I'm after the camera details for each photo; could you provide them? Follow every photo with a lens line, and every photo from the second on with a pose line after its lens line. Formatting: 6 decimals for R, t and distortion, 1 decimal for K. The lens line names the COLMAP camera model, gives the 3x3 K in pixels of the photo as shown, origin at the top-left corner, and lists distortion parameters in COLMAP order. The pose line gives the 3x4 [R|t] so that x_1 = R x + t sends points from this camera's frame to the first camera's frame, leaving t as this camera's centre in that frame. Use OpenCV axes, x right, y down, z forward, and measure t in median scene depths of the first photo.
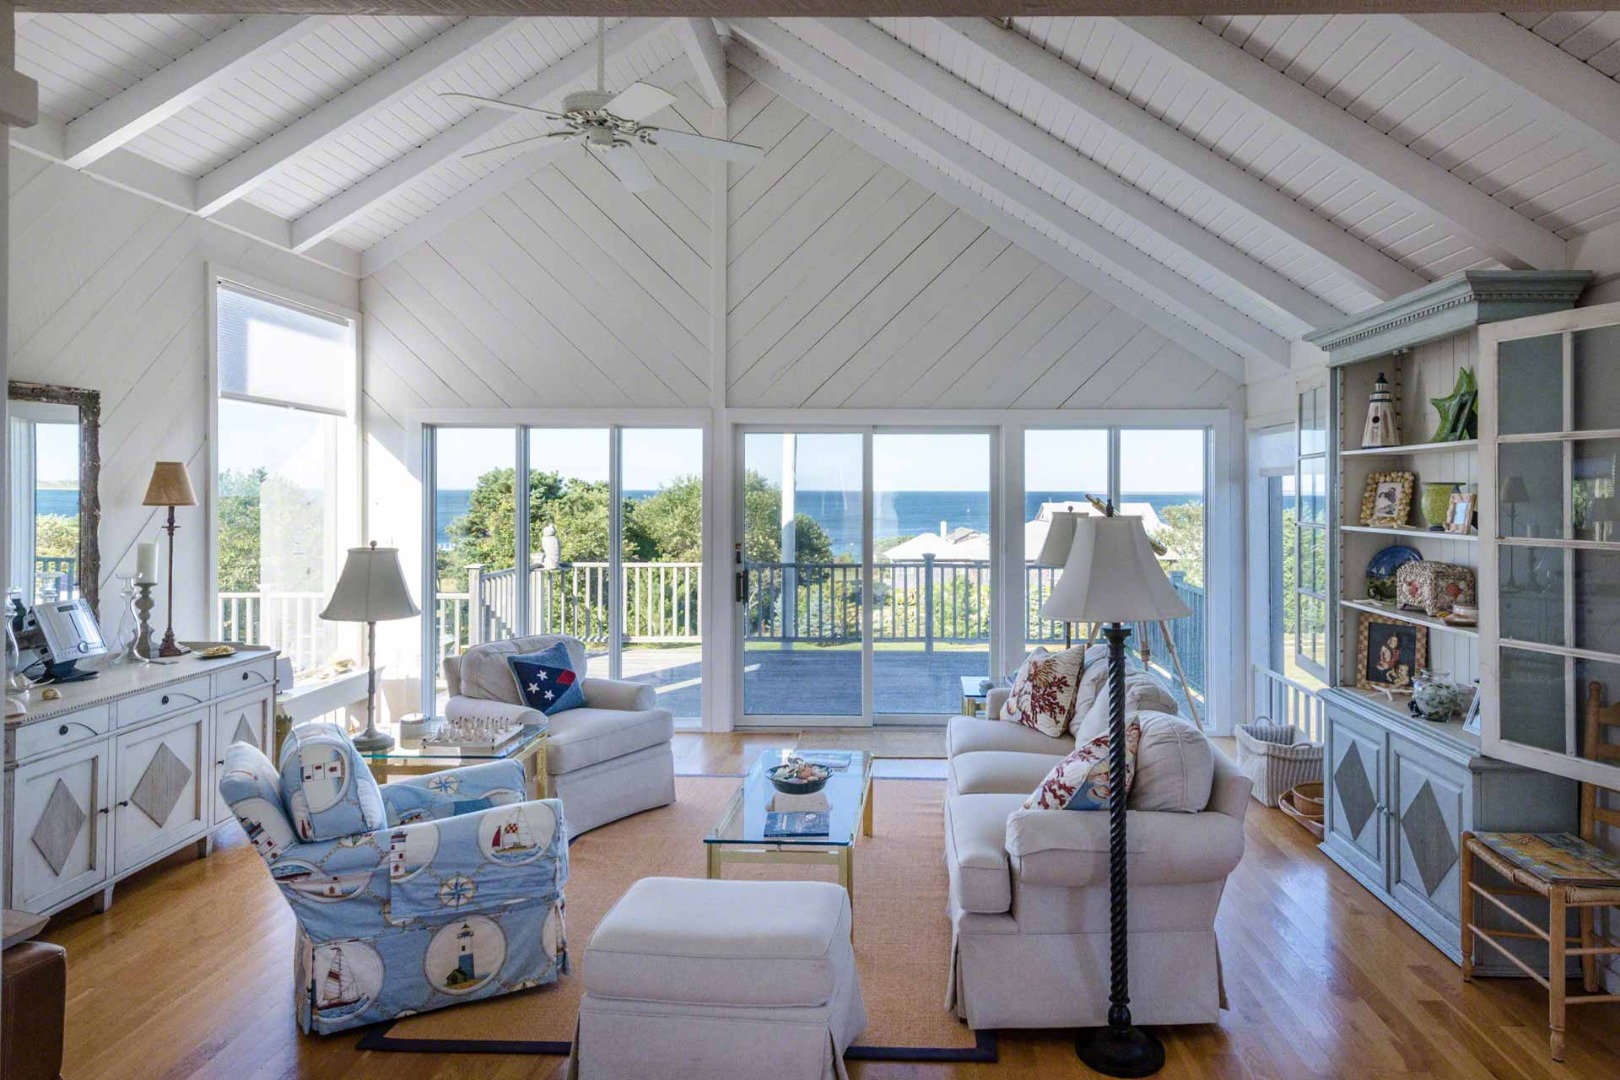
lens RADIAL K [[954.4, 0, 853.1], [0, 954.4, 485.1], [0, 0, 1]] dist [0.016361, -0.001700]
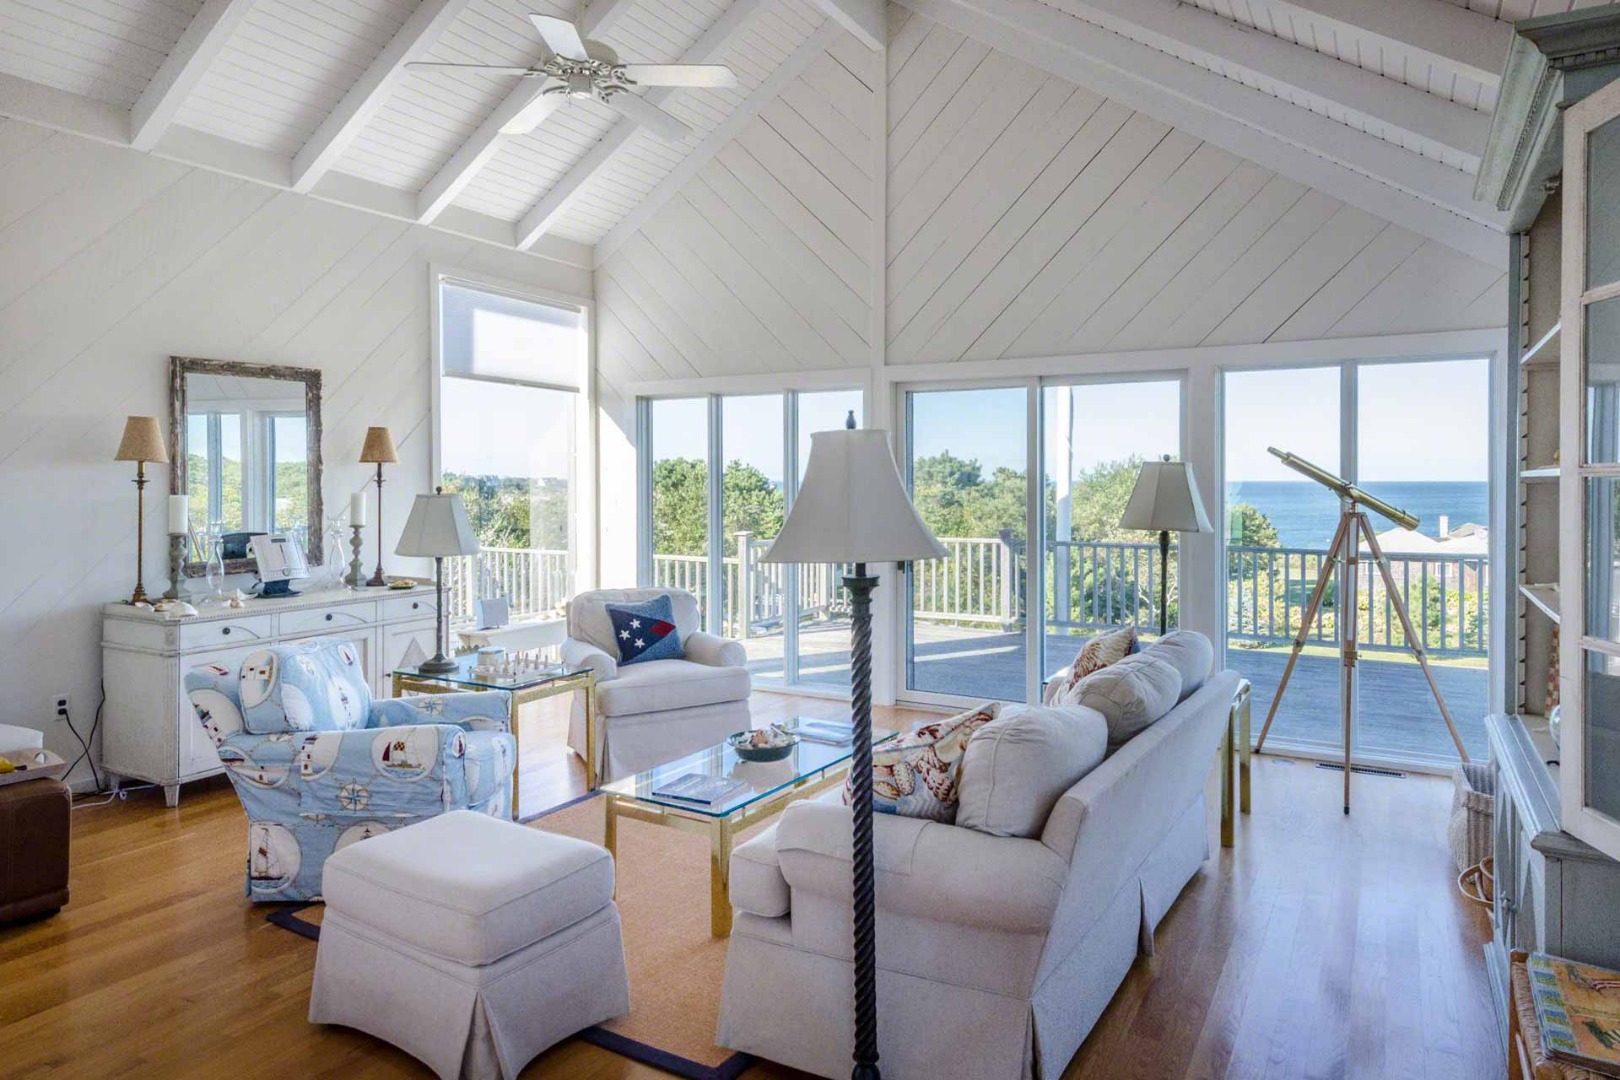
lens RADIAL K [[954.4, 0, 853.1], [0, 954.4, 485.1], [0, 0, 1]] dist [0.016361, -0.001700]
pose [[0.891846, -0.000124, -0.452340, 0.397739], [0.004319, 0.999957, 0.008240, 0.044405], [0.452319, -0.009303, 0.891808, 0.199343]]
